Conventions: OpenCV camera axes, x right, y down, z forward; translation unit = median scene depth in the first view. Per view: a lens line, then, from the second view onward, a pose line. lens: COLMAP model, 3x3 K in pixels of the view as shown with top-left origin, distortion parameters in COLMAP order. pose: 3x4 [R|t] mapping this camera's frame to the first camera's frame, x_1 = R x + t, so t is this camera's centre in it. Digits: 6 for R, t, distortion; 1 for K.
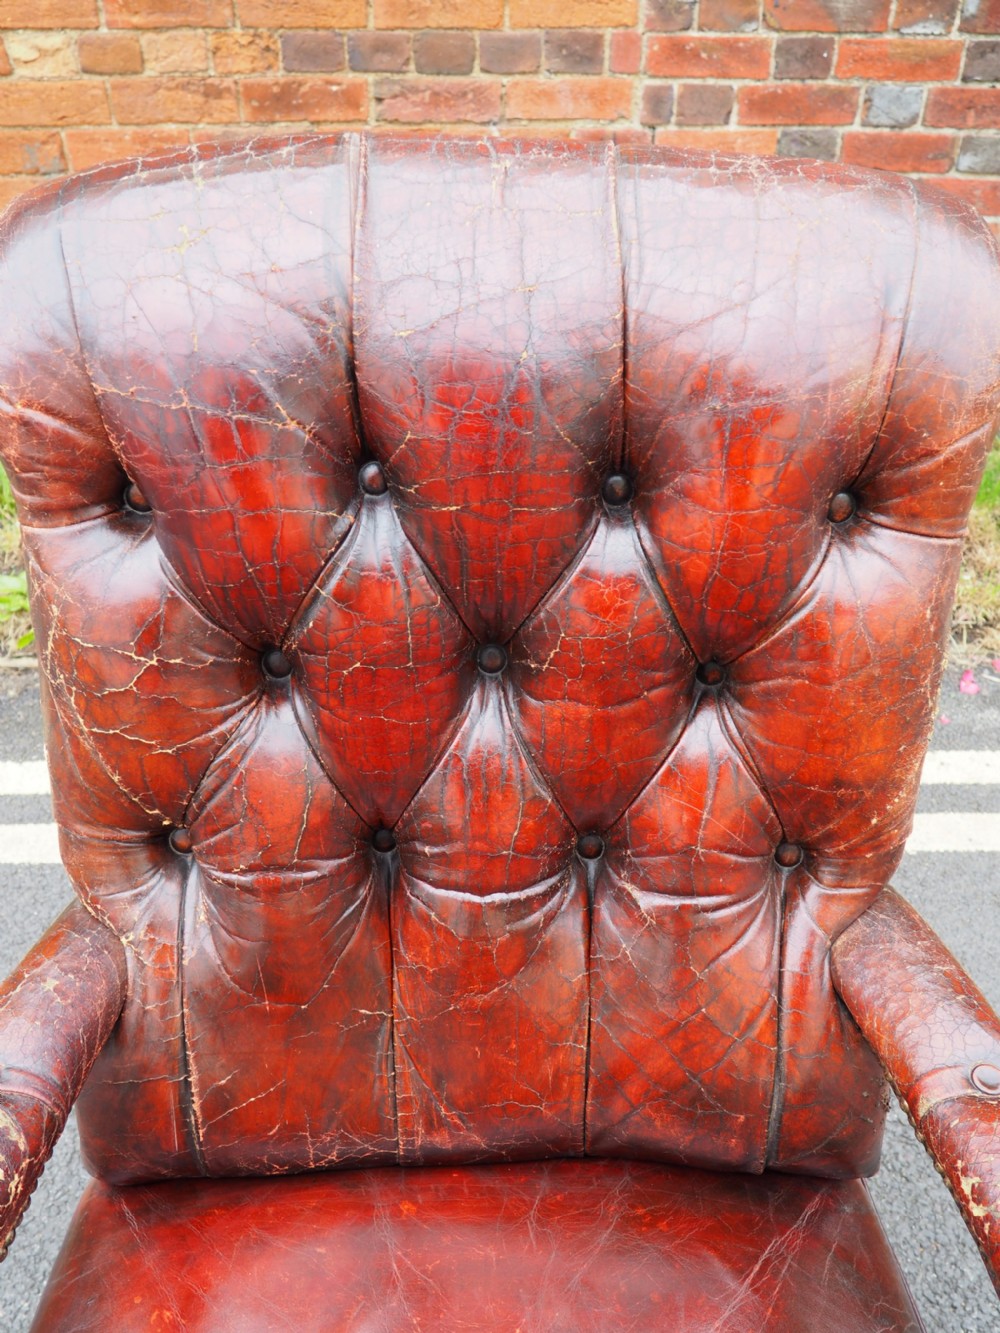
lens RADIAL K [[1129.7, 0, 500.0], [0, 1129.7, 666.5], [0, 0, 1]] dist [-0.042040, 0.018134]
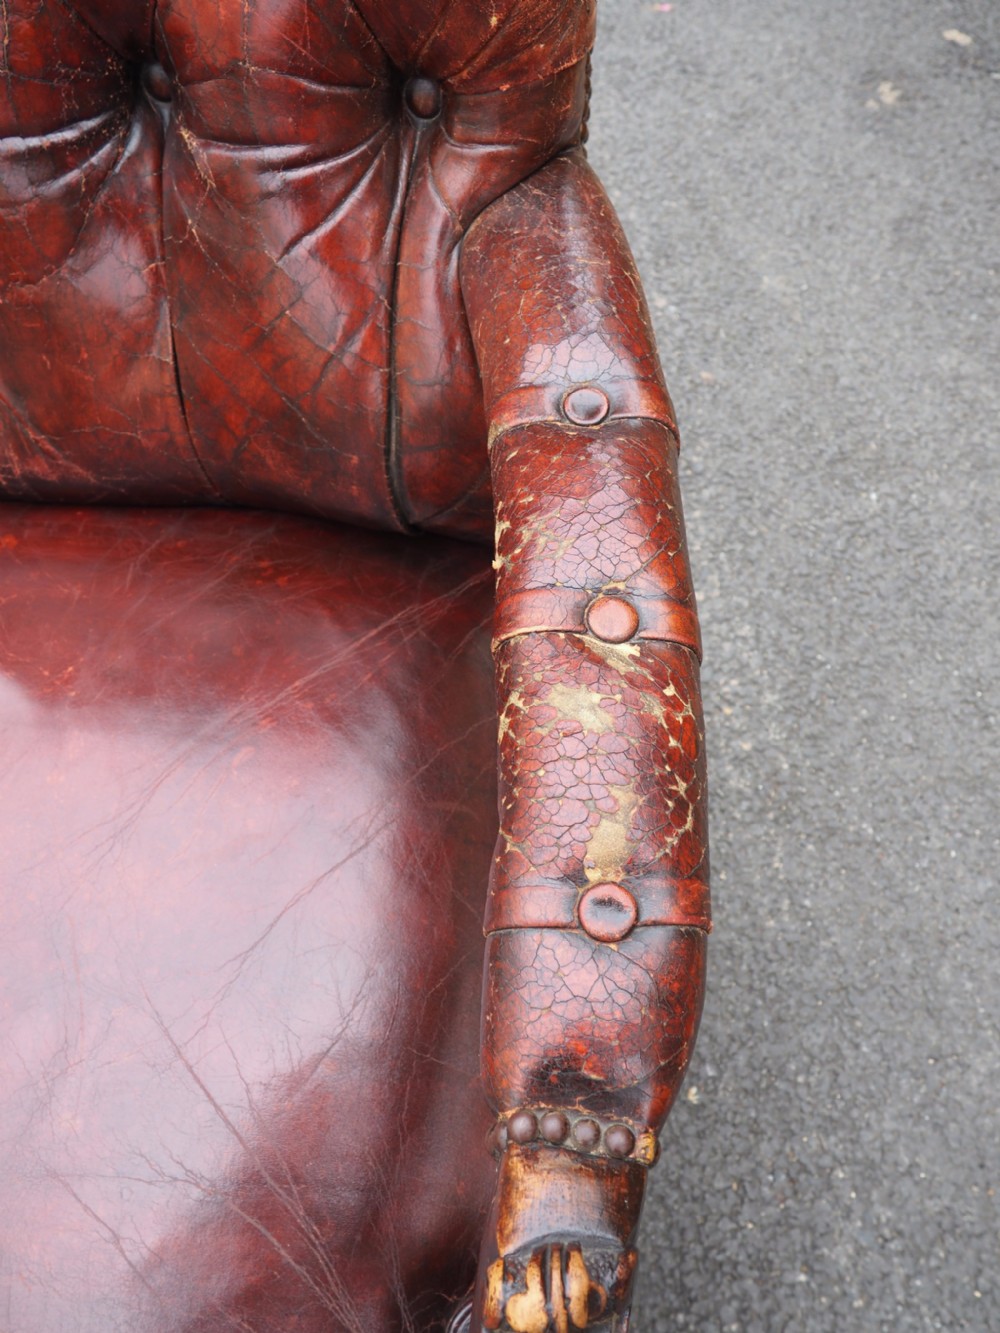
lens RADIAL K [[1129.7, 0, 500.0], [0, 1129.7, 666.5], [0, 0, 1]] dist [-0.042040, 0.018134]
pose [[0.991368, 0.082095, -0.102229, 0.412468], [-0.025322, 0.884915, 0.465063, 0.159390], [0.128643, -0.458460, 0.879355, 0.244162]]
